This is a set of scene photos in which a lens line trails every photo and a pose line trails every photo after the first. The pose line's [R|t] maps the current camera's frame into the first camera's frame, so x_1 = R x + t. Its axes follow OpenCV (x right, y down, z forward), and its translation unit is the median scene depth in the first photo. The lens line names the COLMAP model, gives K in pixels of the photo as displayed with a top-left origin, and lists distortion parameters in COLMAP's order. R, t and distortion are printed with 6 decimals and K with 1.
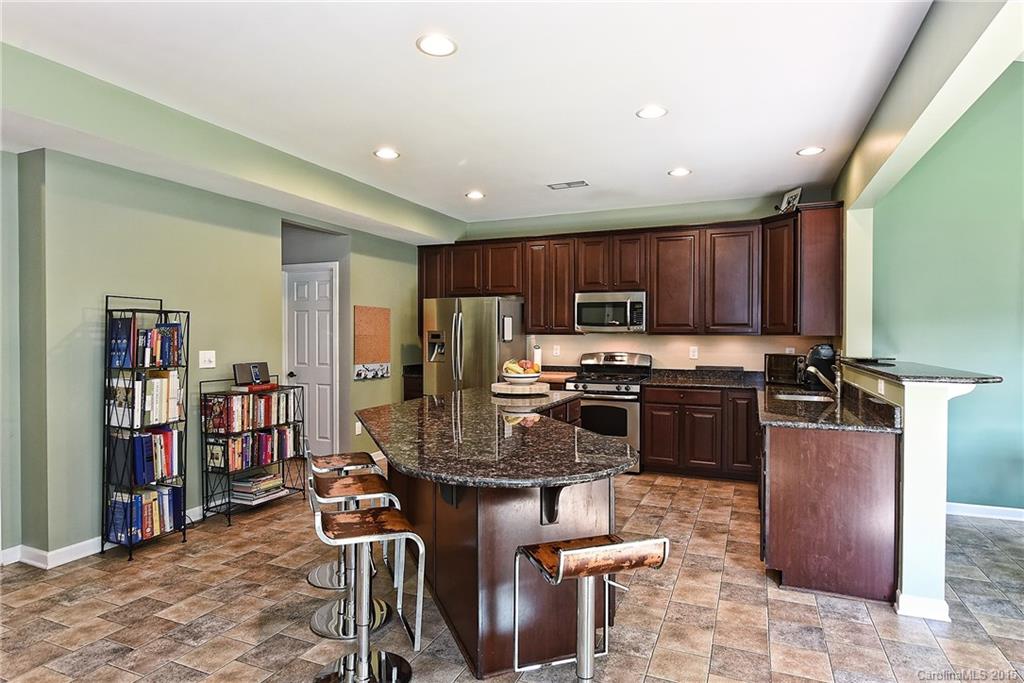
lens RADIAL K [[585.5, 0, 507.2], [0, 585.5, 339.1], [0, 0, 1]] dist [0.005255, 0.001507]
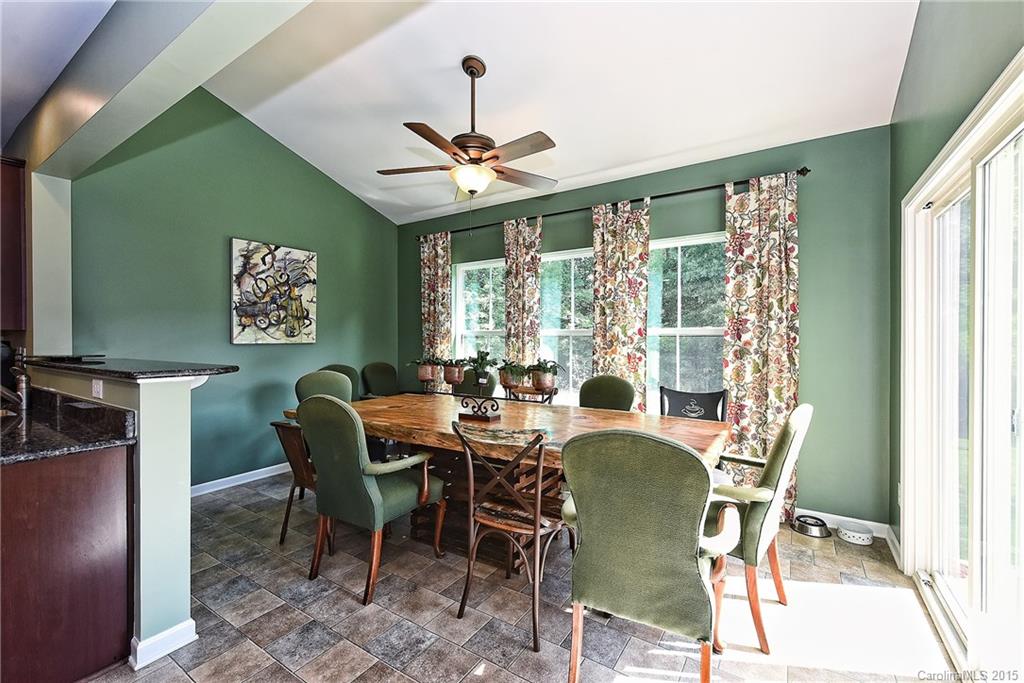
lens RADIAL K [[430.3, 0, 509.6], [0, 430.3, 338.3], [0, 0, 1]] dist [-0.000022, 0.000017]
pose [[0.186455, -0.005700, 0.982447, 0.177955], [0.015087, 0.999882, 0.002938, 0.020710], [-0.982348, 0.014274, 0.186519, 0.365907]]
